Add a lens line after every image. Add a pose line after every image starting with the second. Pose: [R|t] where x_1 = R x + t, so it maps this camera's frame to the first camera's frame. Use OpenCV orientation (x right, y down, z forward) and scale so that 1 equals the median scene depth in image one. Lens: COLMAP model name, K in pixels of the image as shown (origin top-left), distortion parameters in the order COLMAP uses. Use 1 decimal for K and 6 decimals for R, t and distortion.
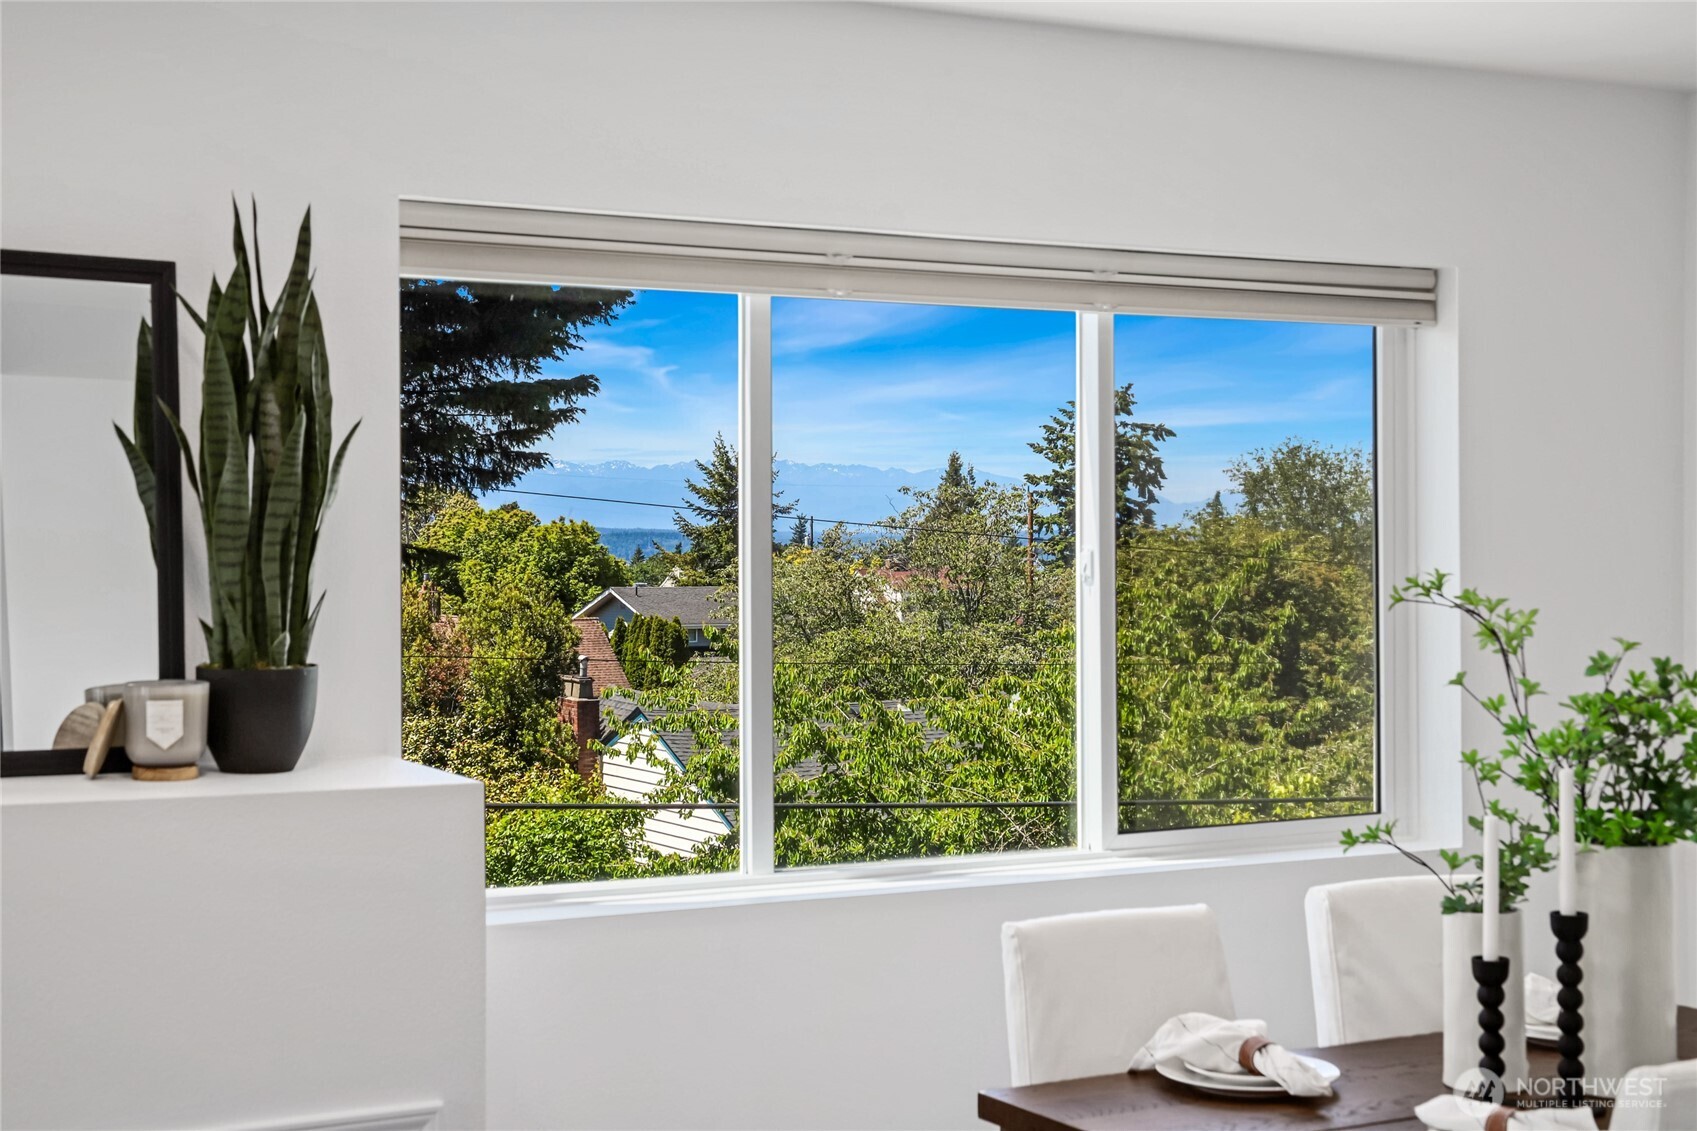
lens RADIAL K [[2512.7, 0, 848.5], [0, 2512.7, 565.5], [0, 0, 1]] dist [0.037533, -0.022983]
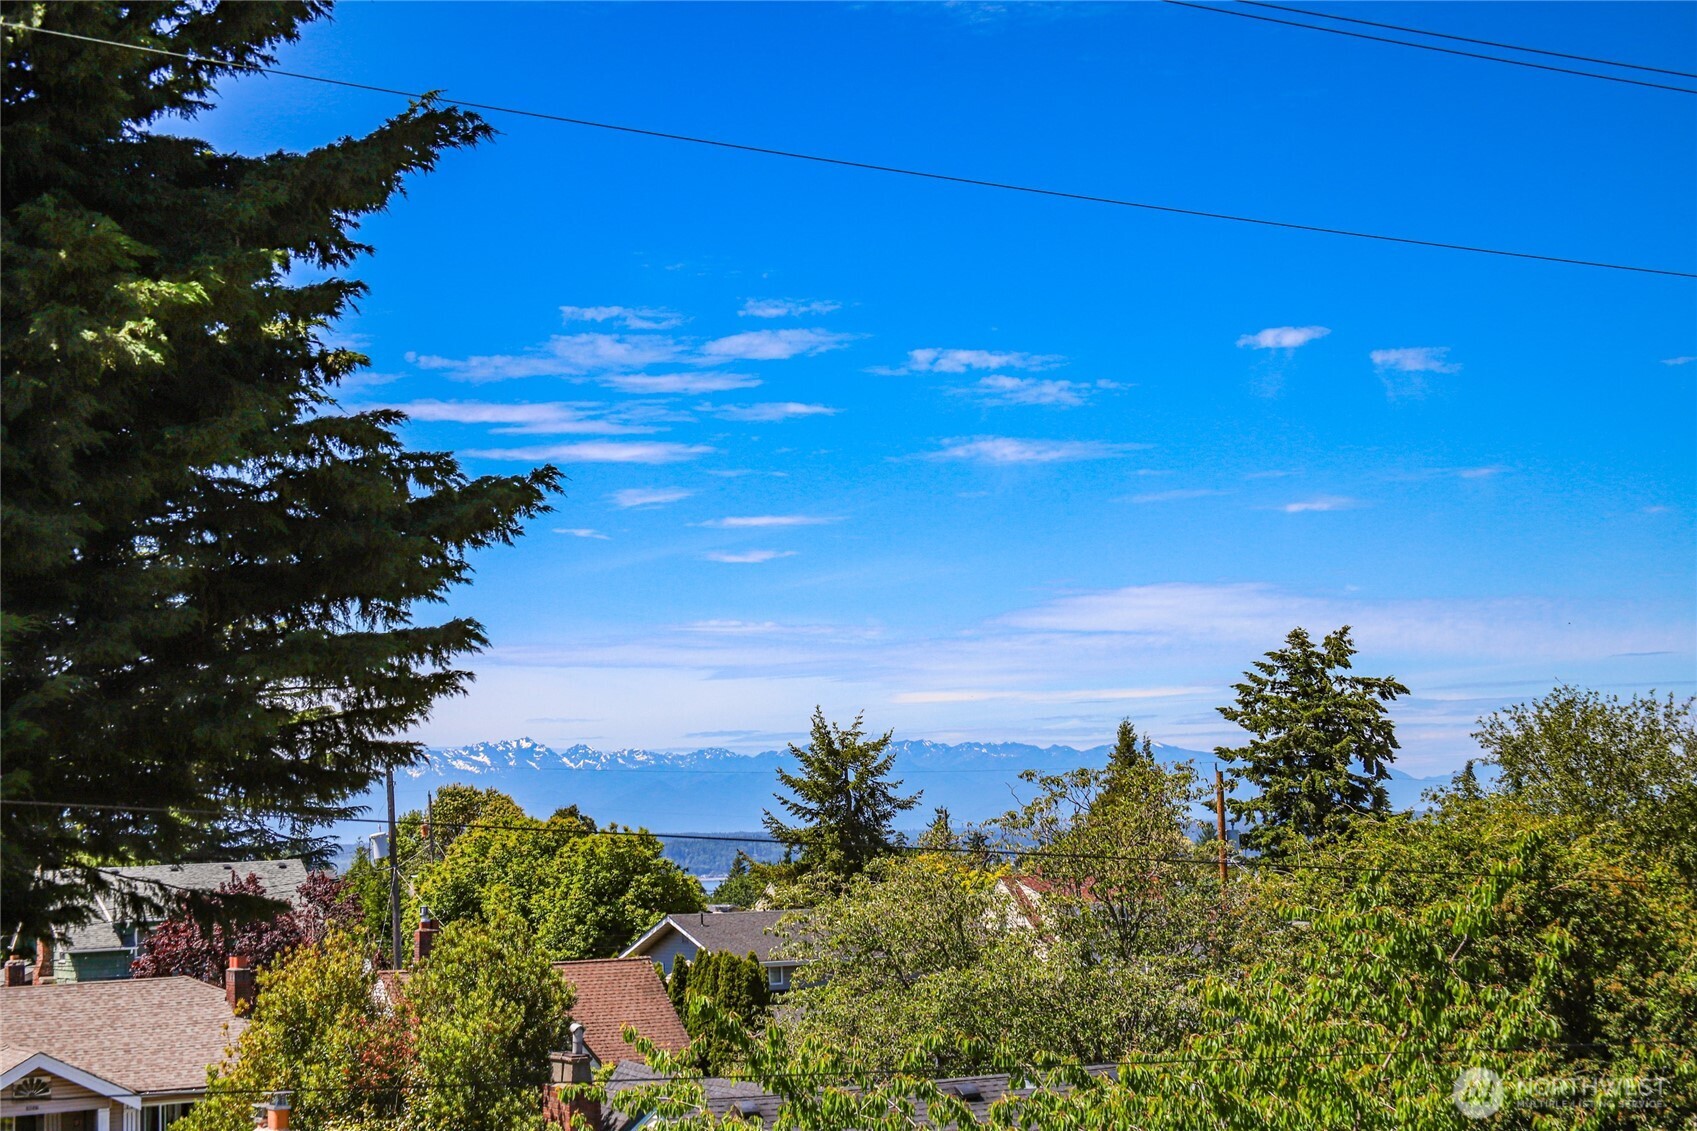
lens RADIAL K [[3010.5, 0, 849.2], [0, 3010.5, 563.9], [0, 0, 1]] dist [0.155542, -0.029699]
pose [[0.997794, -0.038689, -0.053955, 0.023994], [0.033074, 0.994302, -0.101342, -0.004622], [0.057569, 0.099334, 0.993387, 0.139674]]
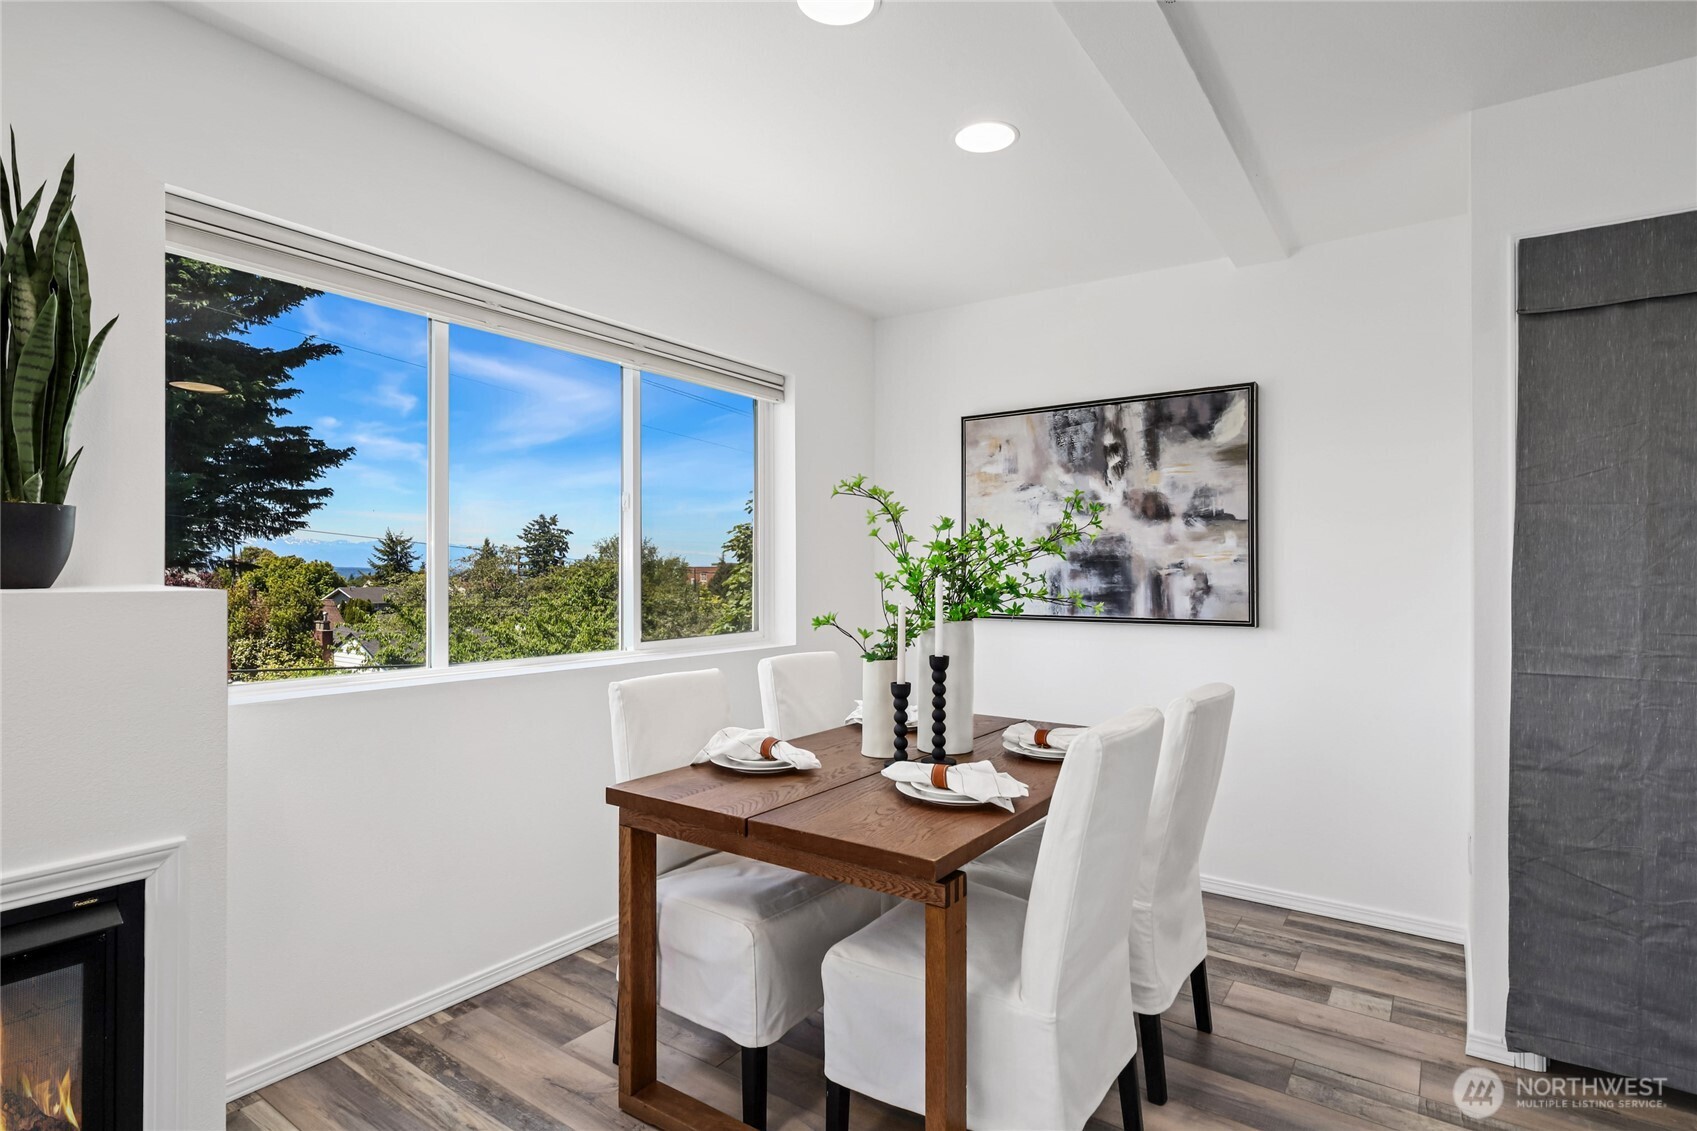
lens RADIAL K [[852.8, 0, 840.4], [0, 852.8, 572.5], [0, 0, 1]] dist [0.001429, -0.000227]
pose [[0.905906, 0.003346, 0.423466, -0.004429], [0.001915, 0.999926, -0.011997, 0.008493], [-0.423475, 0.011679, 0.905833, 0.046998]]
